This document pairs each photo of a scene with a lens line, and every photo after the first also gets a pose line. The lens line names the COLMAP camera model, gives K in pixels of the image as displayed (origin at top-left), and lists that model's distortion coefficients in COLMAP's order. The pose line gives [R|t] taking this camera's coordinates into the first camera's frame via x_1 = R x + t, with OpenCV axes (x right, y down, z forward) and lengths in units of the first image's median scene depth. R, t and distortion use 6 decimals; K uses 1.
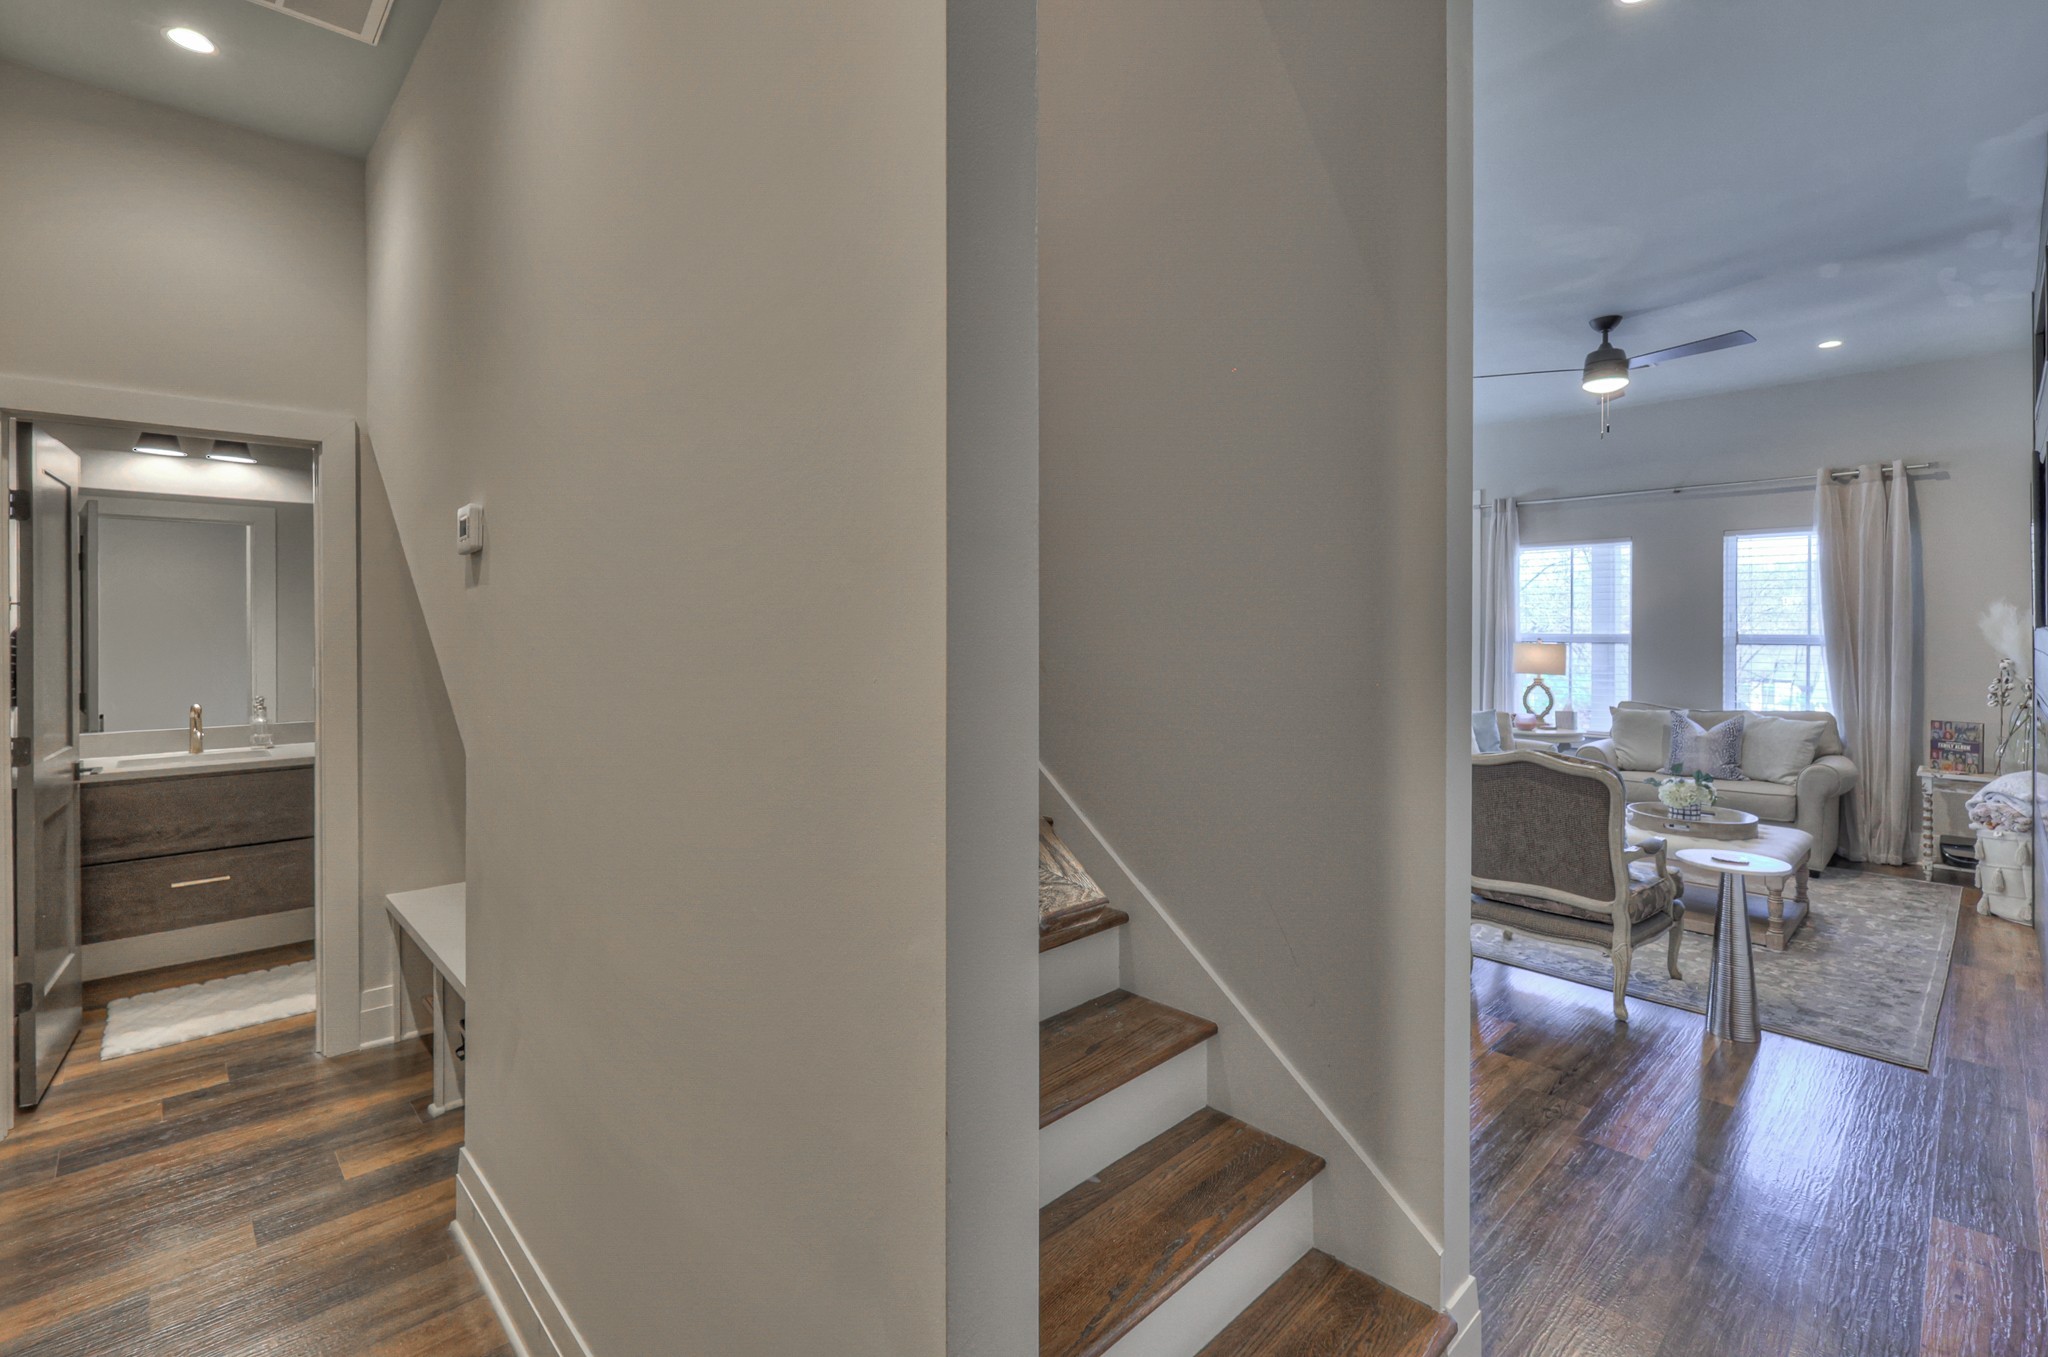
lens RADIAL K [[909.9, 0, 1031.6], [0, 909.9, 632.0], [0, 0, 1]] dist [-0.000367, -0.000962]
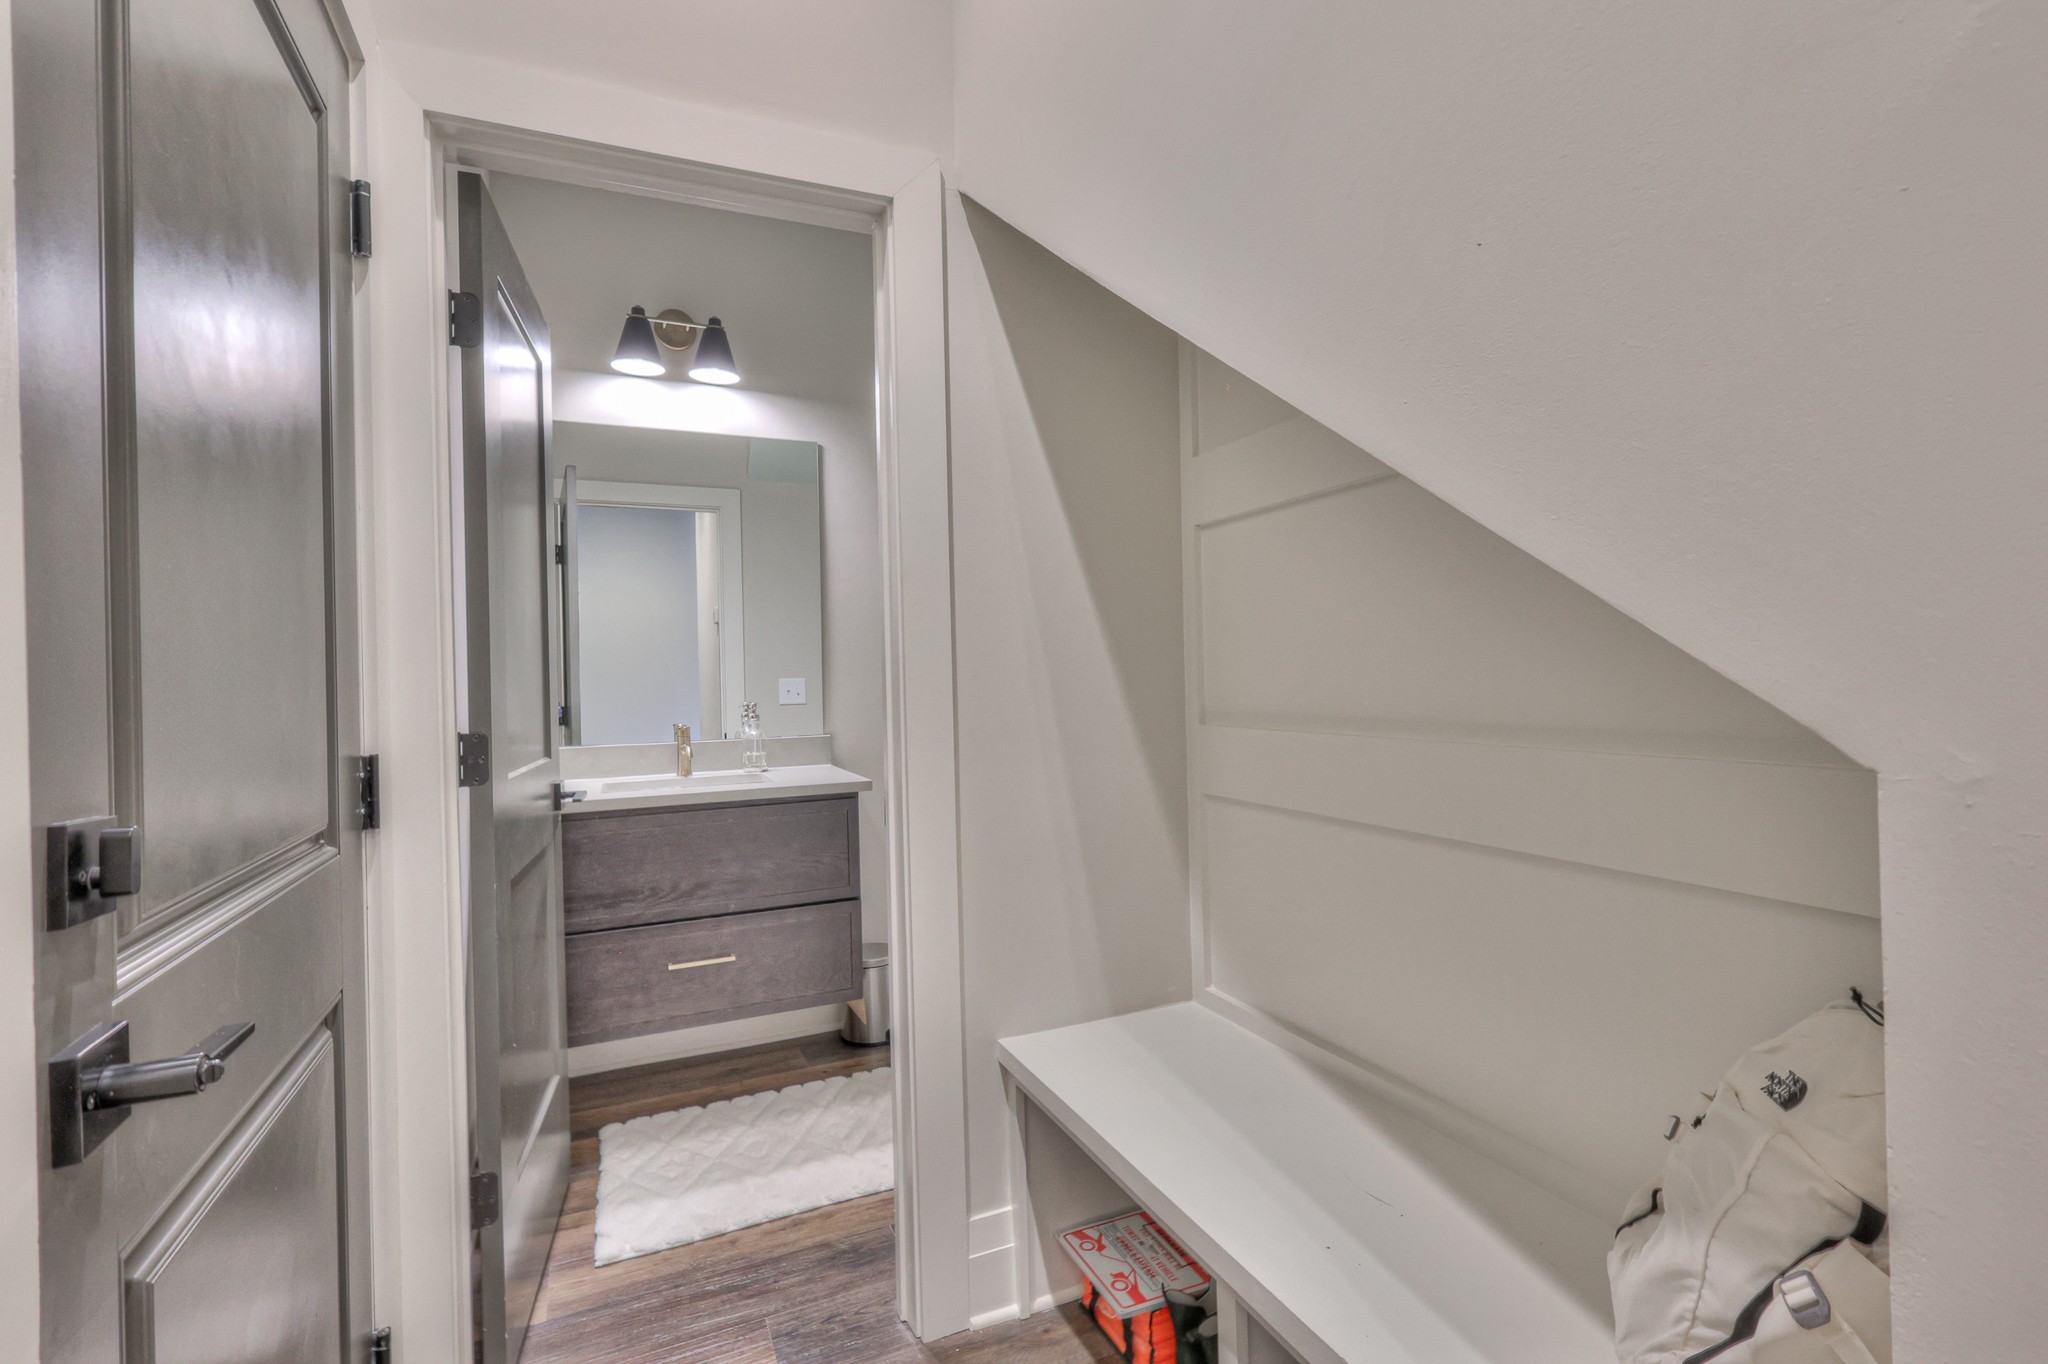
lens RADIAL K [[909.9, 0, 1010.7], [0, 909.9, 675.6], [0, 0, 1]] dist [-0.000367, -0.000962]
pose [[0.936372, -0.024624, -0.350143, -0.482306], [0.023999, 0.999693, -0.006125, 0.073288], [0.350187, -0.002668, 0.936676, 0.471006]]
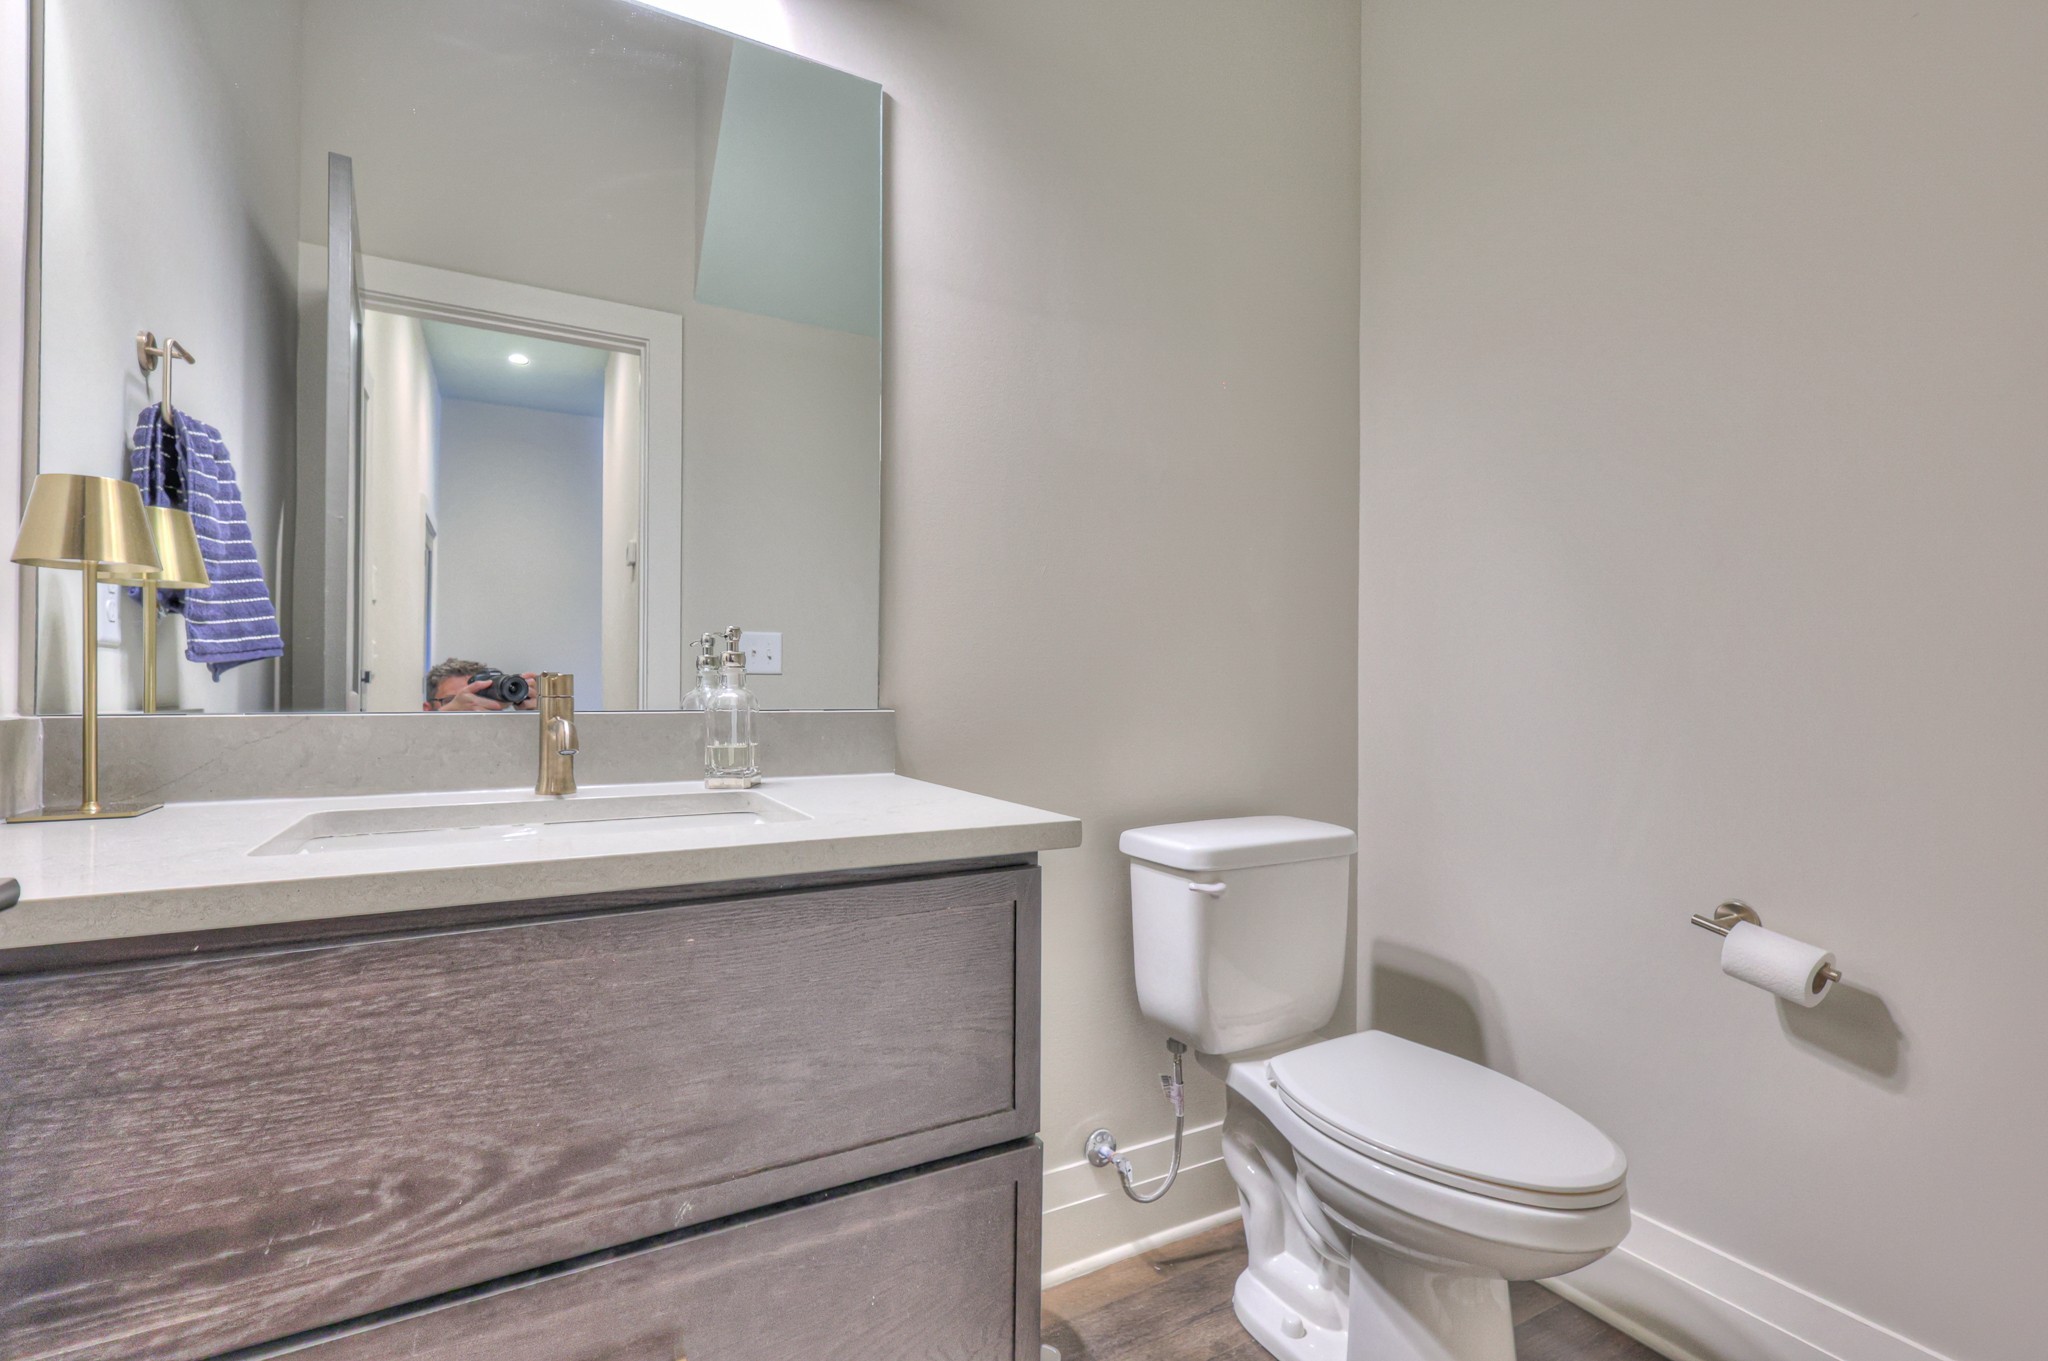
lens RADIAL K [[909.9, 0, 1035.8], [0, 909.9, 685.9], [0, 0, 1]] dist [-0.000367, -0.000962]
pose [[0.970231, 0.005869, -0.242111, -0.811510], [-0.007886, 0.999942, -0.007361, 0.114978], [0.242054, 0.009051, 0.970221, 0.873773]]
